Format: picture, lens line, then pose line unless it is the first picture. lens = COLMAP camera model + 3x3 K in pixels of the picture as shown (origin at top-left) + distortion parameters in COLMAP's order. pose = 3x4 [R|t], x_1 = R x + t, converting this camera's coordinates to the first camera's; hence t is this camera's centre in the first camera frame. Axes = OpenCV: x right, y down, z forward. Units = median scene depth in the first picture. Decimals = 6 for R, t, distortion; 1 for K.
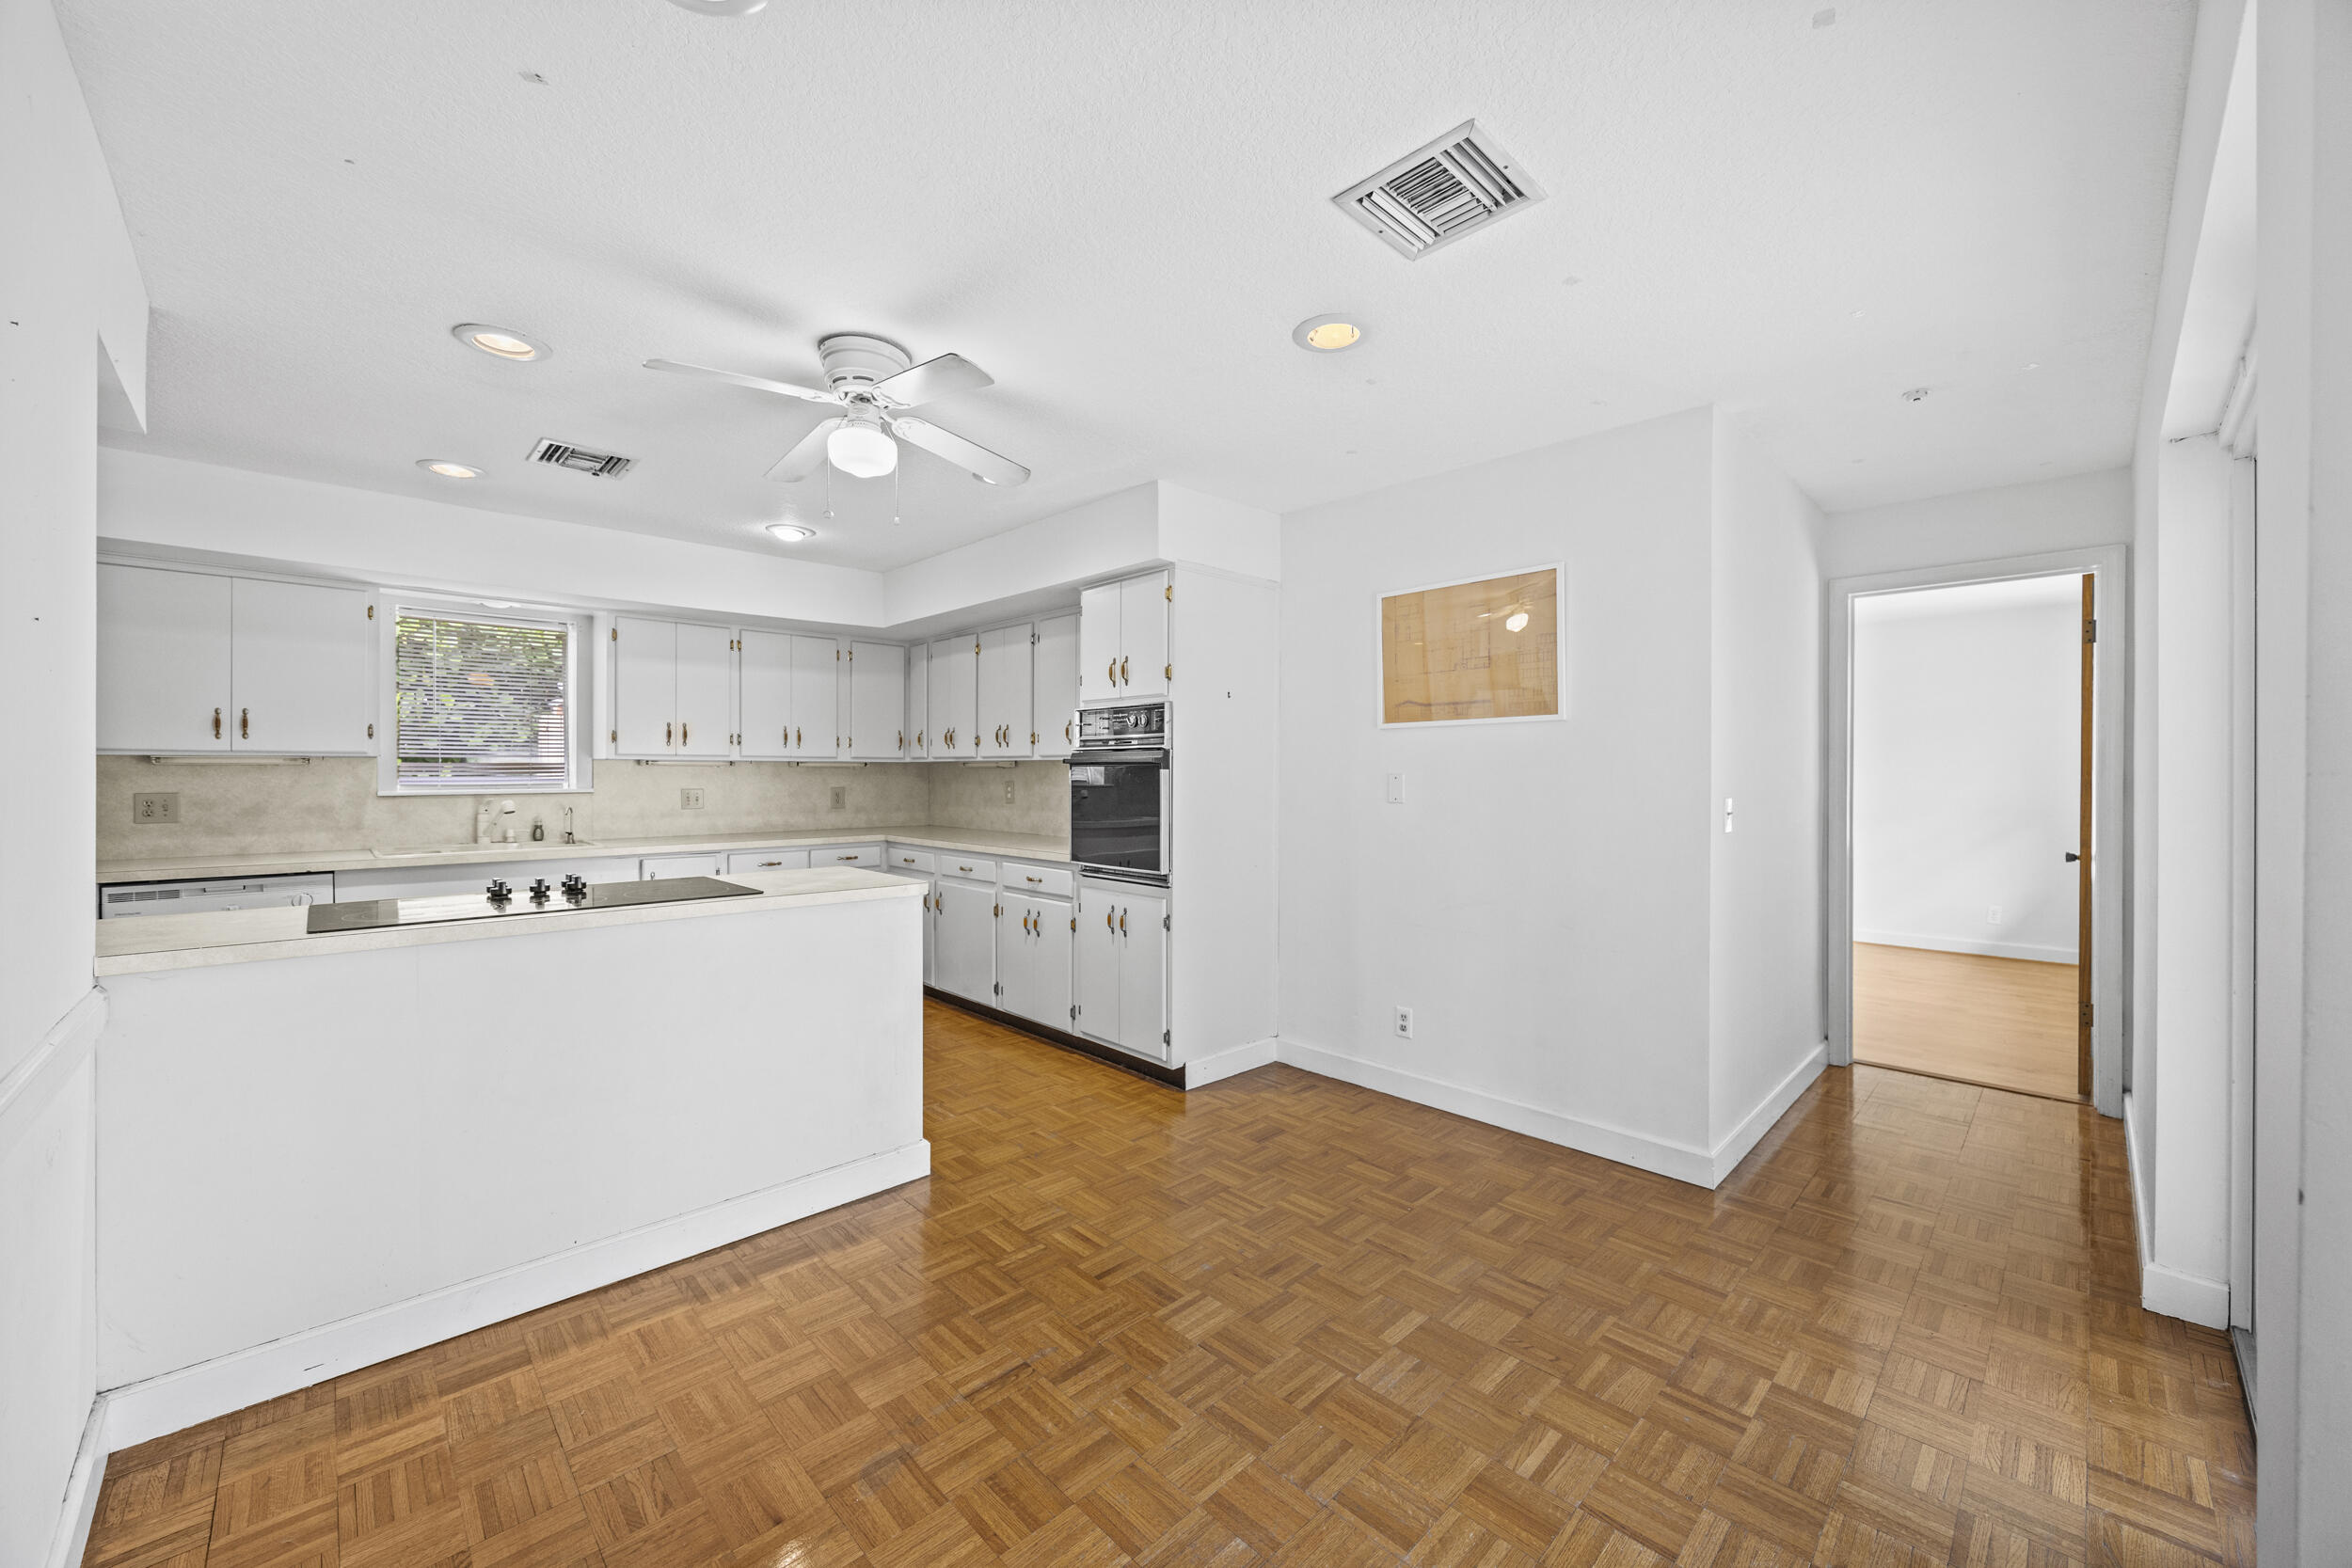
lens RADIAL K [[895.6, 0, 1179.1], [0, 895.6, 784.9], [0, 0, 1]] dist [-0.002159, 0.000001]
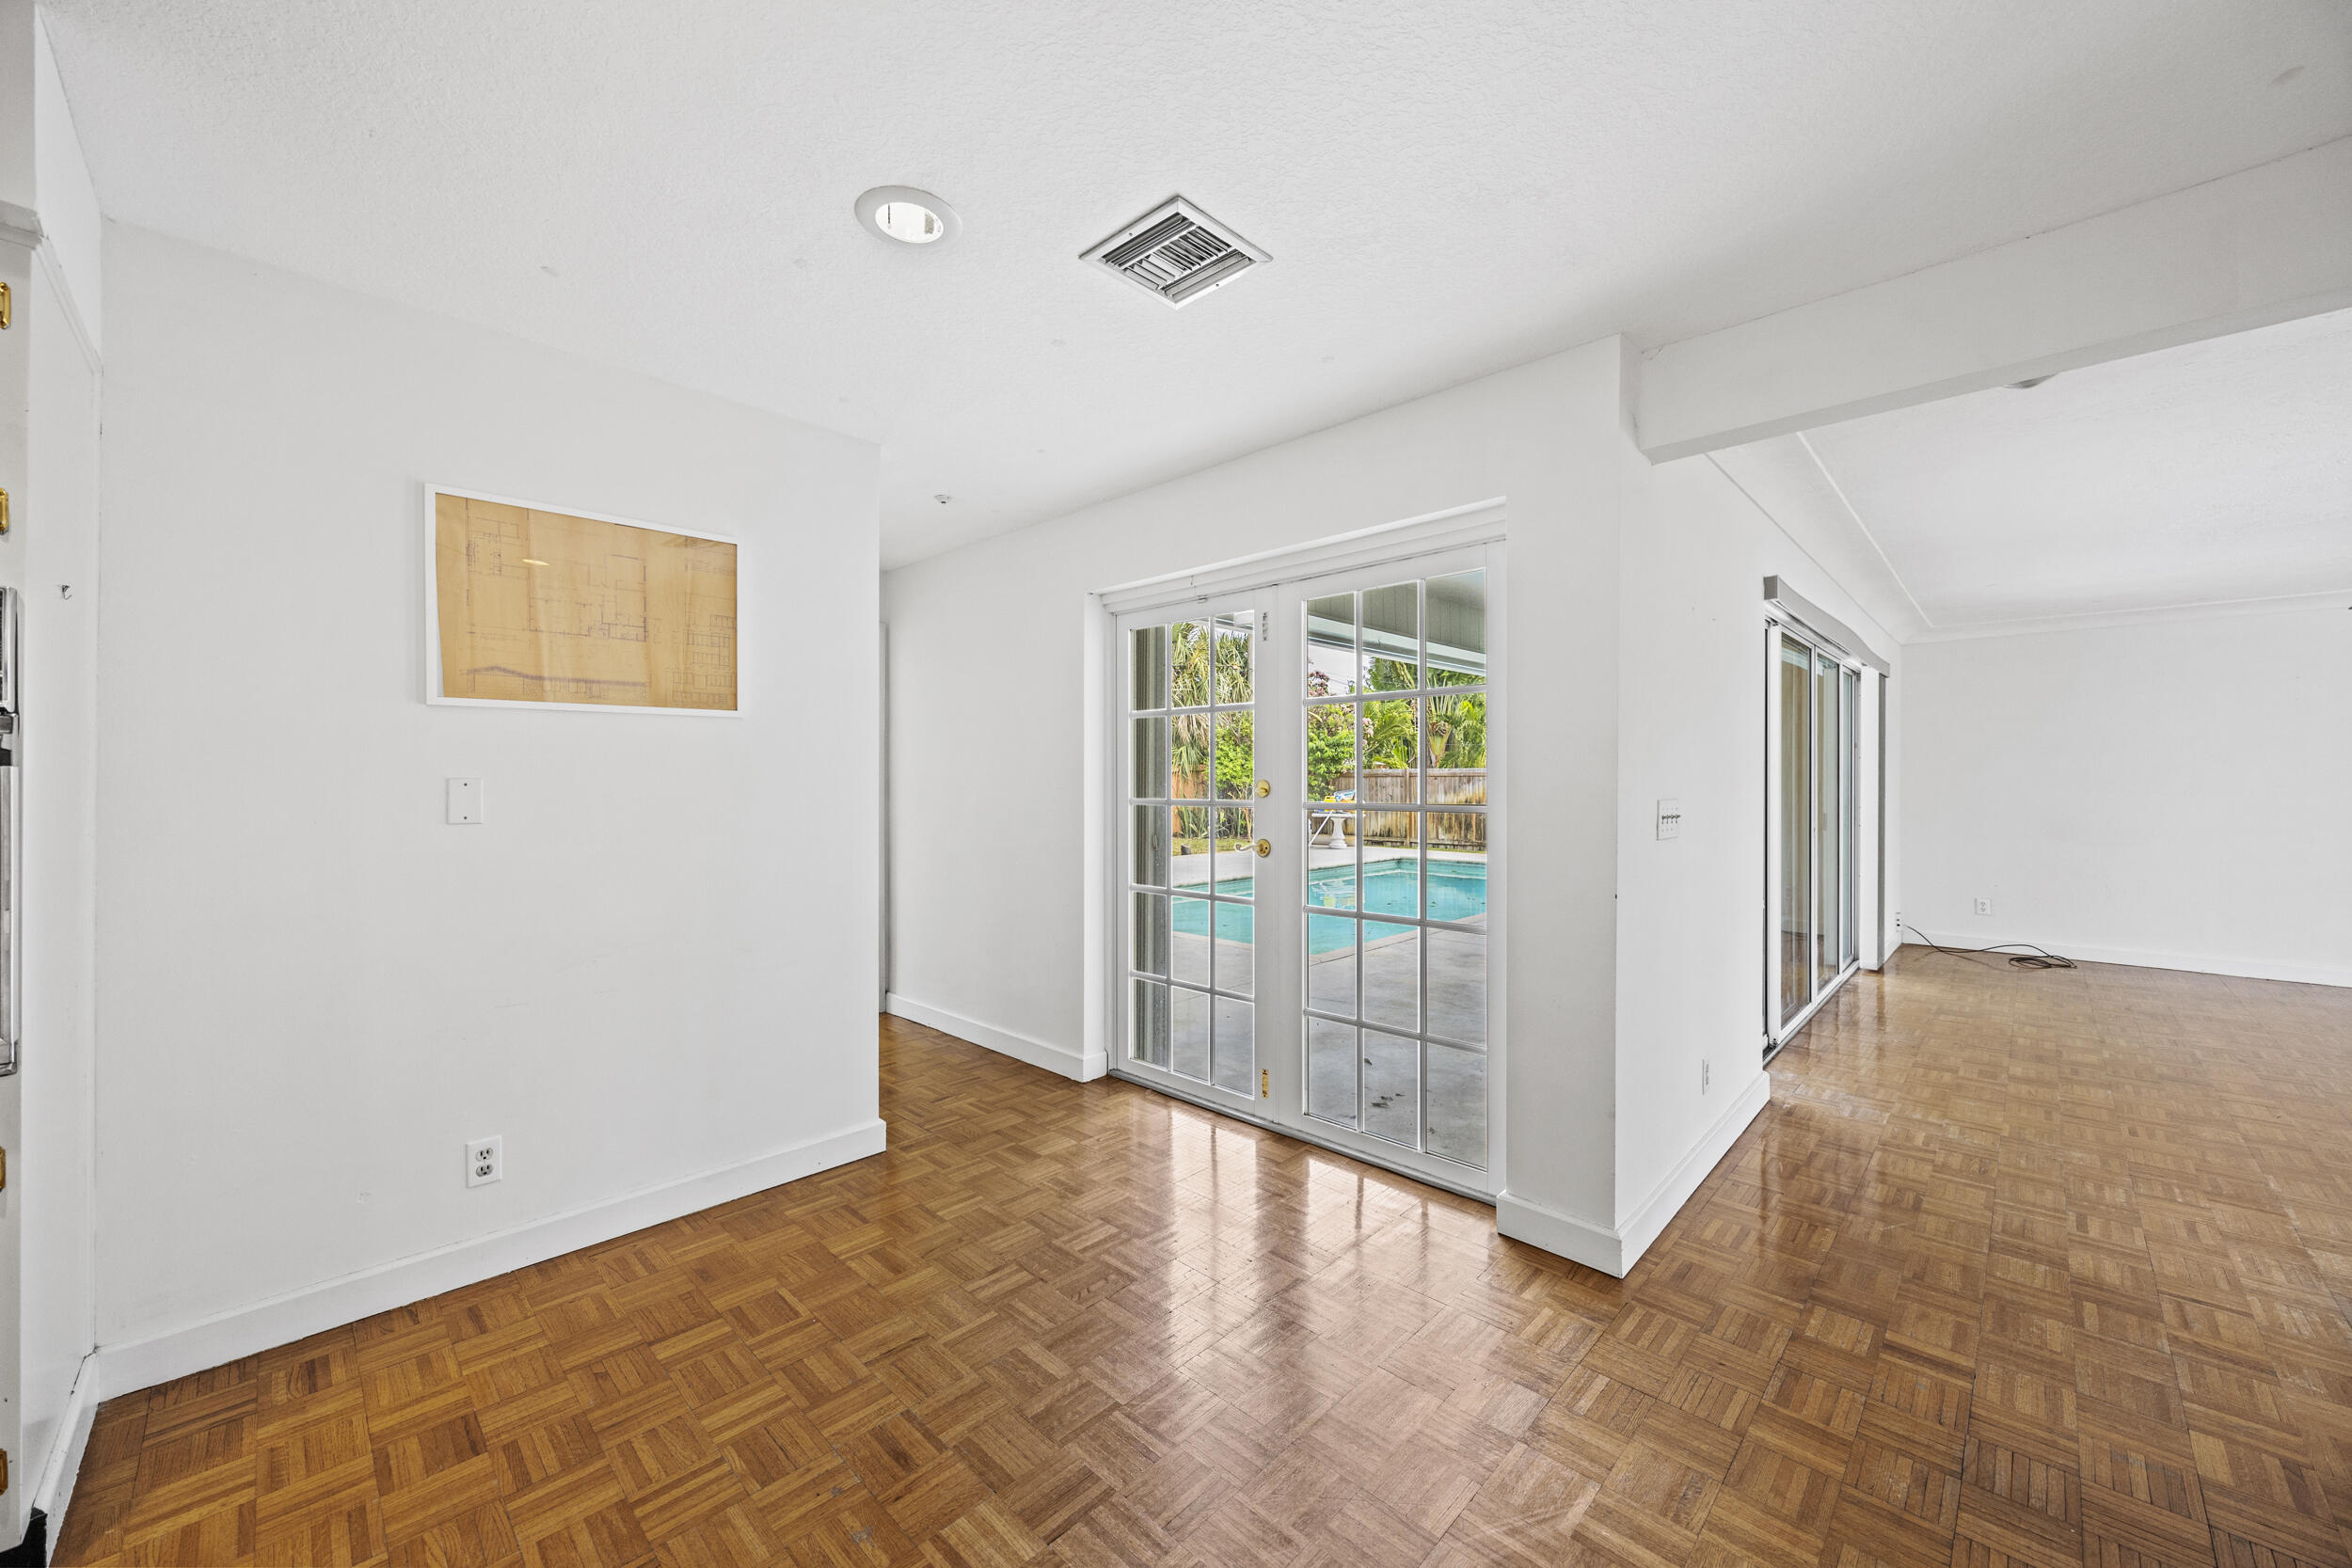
lens RADIAL K [[895.6, 0, 1179.1], [0, 895.6, 784.9], [0, 0, 1]] dist [-0.002159, 0.000001]
pose [[-0.027443, -0.007746, 0.999593, -0.484334], [0.014439, 0.999863, 0.008145, -0.006405], [-0.999519, 0.014657, -0.027328, 0.607982]]
